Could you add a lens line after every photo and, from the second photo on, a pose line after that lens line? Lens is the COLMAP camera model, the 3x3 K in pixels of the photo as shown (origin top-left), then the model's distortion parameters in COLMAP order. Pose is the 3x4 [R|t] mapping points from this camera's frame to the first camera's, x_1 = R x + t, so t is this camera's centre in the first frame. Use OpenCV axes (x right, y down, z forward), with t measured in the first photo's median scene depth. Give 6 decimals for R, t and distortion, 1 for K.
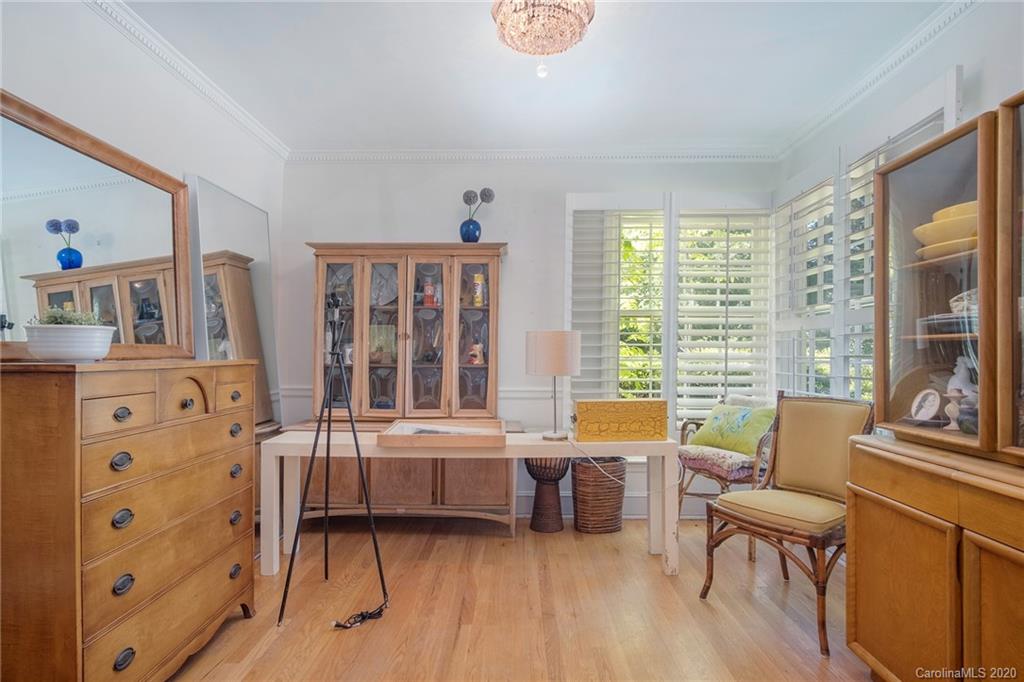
lens RADIAL K [[555.6, 0, 502.5], [0, 555.6, 351.5], [0, 0, 1]] dist [-0.028184, 0.001071]
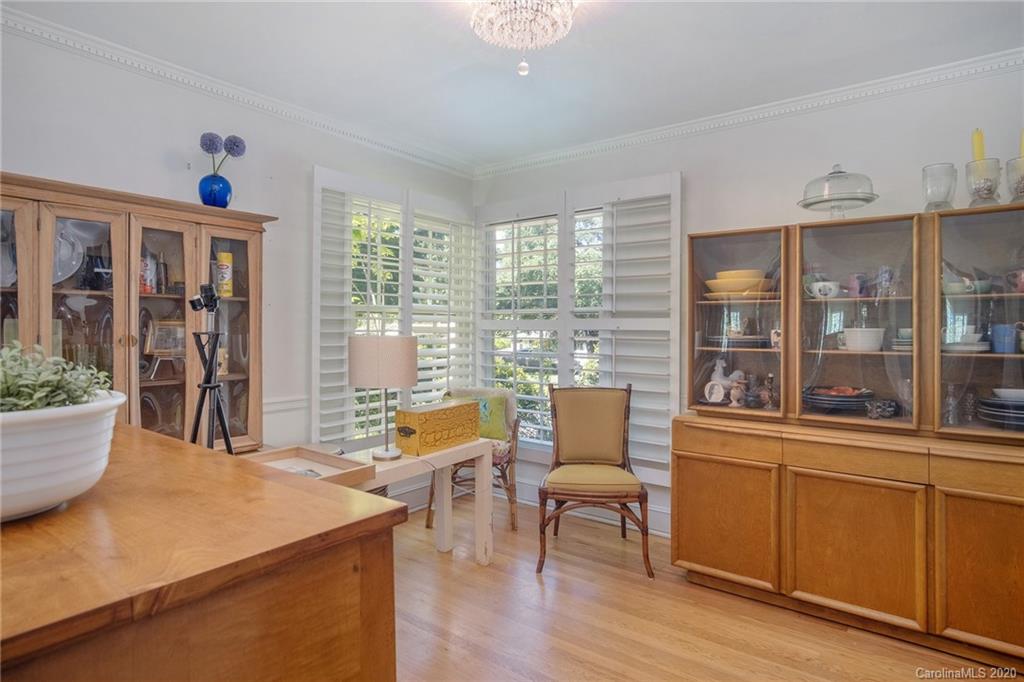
lens RADIAL K [[555.6, 0, 502.5], [0, 555.6, 351.5], [0, 0, 1]] dist [-0.028184, 0.001071]
pose [[0.599545, -0.032863, 0.799666, -0.501675], [-0.000835, 0.999130, 0.041687, -0.048609], [-0.800341, -0.025660, 0.598996, 0.332085]]
